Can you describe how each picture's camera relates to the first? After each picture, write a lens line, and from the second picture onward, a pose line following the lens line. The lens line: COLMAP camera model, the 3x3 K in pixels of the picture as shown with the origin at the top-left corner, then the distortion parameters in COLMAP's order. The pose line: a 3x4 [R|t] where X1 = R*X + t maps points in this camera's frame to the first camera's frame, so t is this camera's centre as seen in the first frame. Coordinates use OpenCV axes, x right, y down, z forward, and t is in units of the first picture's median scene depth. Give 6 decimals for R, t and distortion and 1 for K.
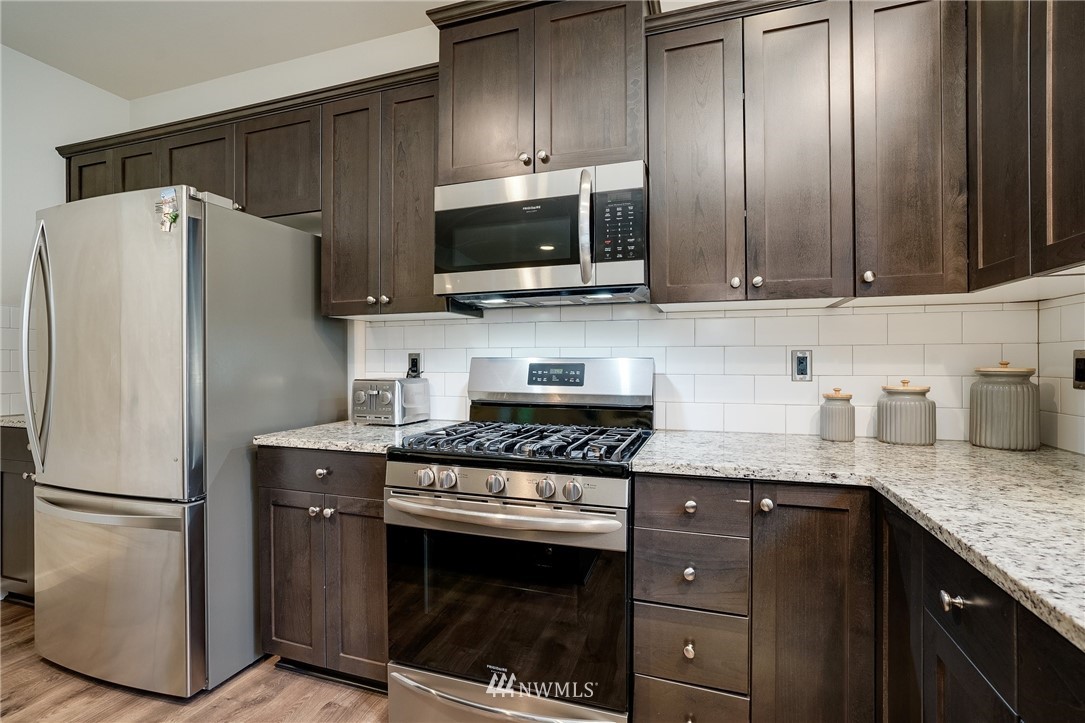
lens RADIAL K [[498.3, 0, 549.9], [0, 498.3, 364.2], [0, 0, 1]] dist [-0.025952, 0.005754]
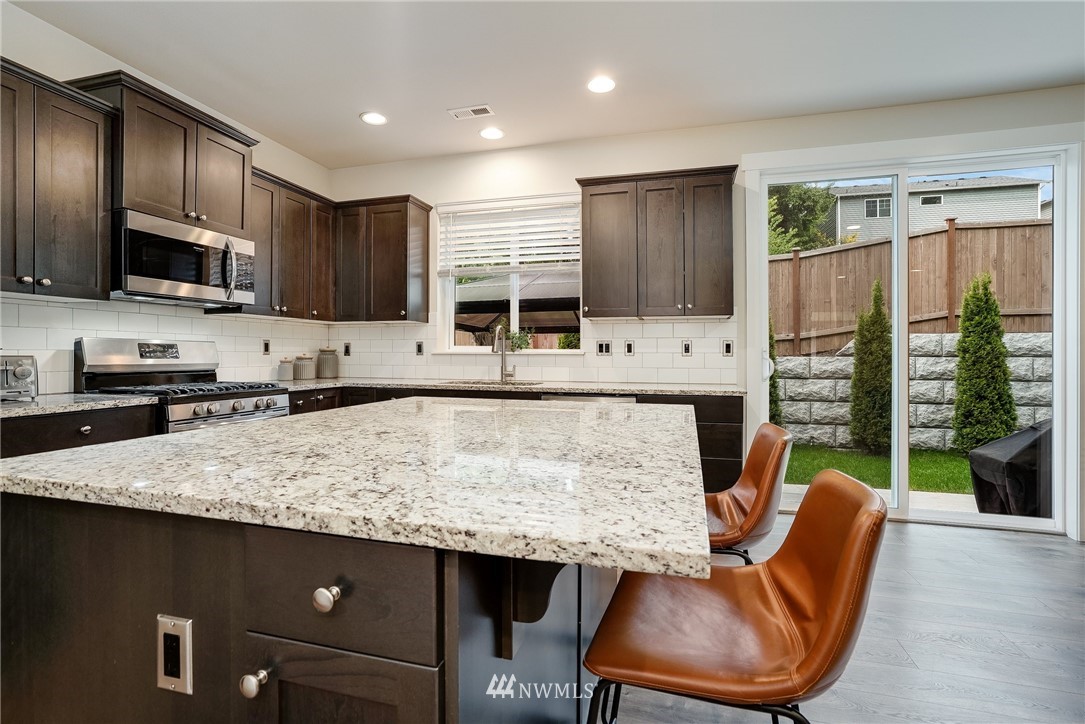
lens RADIAL K [[505.9, 0, 547.6], [0, 505.9, 355.6], [0, 0, 1]] dist [-0.034417, 0.012249]
pose [[-0.051031, -0.000759, 0.998697, -1.841022], [0.004905, 0.999987, 0.001011, 0.046594], [-0.998685, 0.004950, -0.051026, -0.068019]]
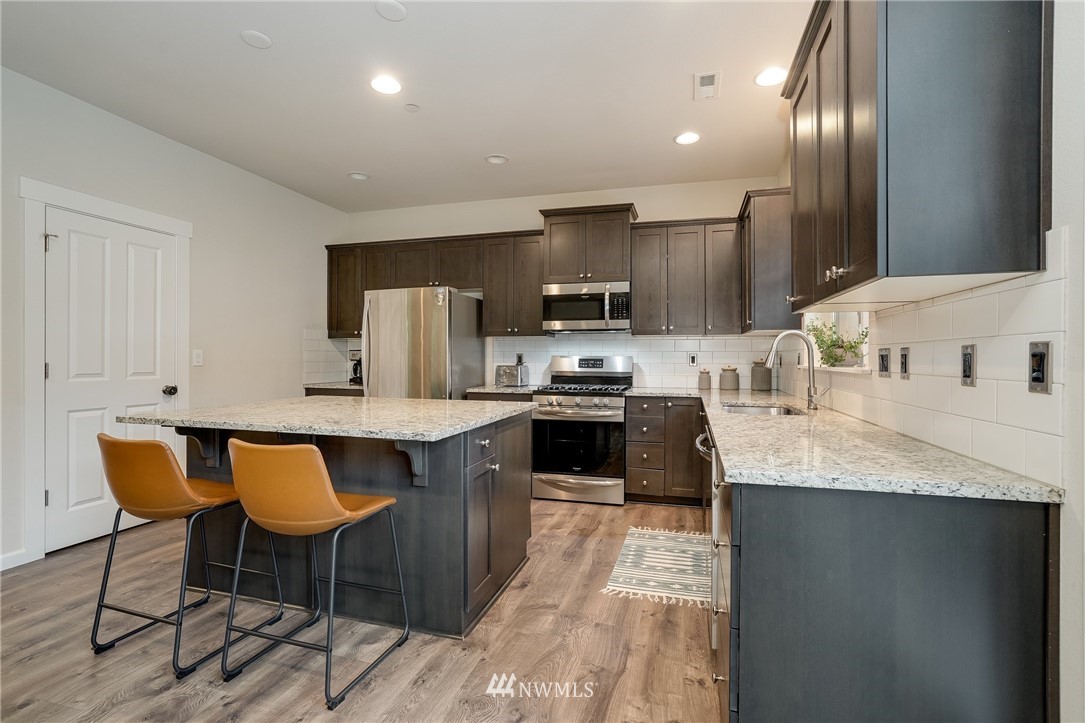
lens RADIAL K [[505.9, 0, 554.3], [0, 505.9, 359.9], [0, 0, 1]] dist [-0.034417, 0.012249]
pose [[0.998587, 0.003337, 0.053028, -0.346175], [-0.003267, 0.999994, -0.001405, 0.010633], [-0.053033, 0.001230, 0.998592, -1.635621]]
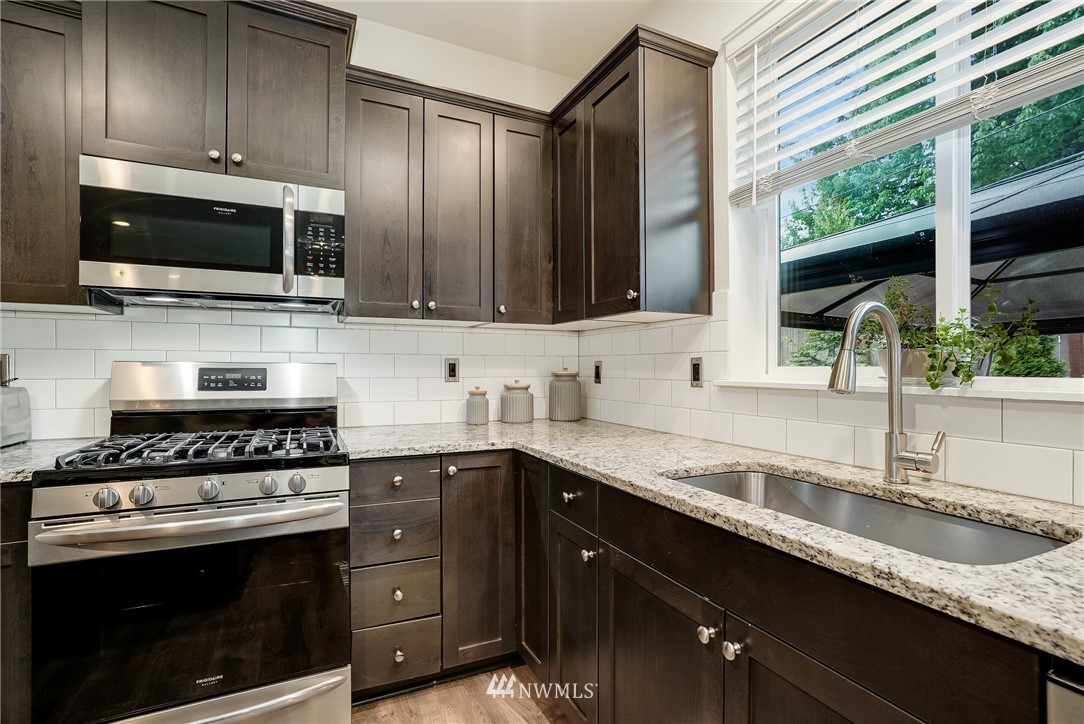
lens RADIAL K [[505.4, 0, 544.7], [0, 505.4, 369.5], [0, 0, 1]] dist [-0.034417, 0.012249]
pose [[0.718534, 0.000399, 0.695492, -0.280774], [-0.000077, 1.000000, -0.000495, 0.001940], [-0.695492, 0.000302, 0.718534, -0.153070]]
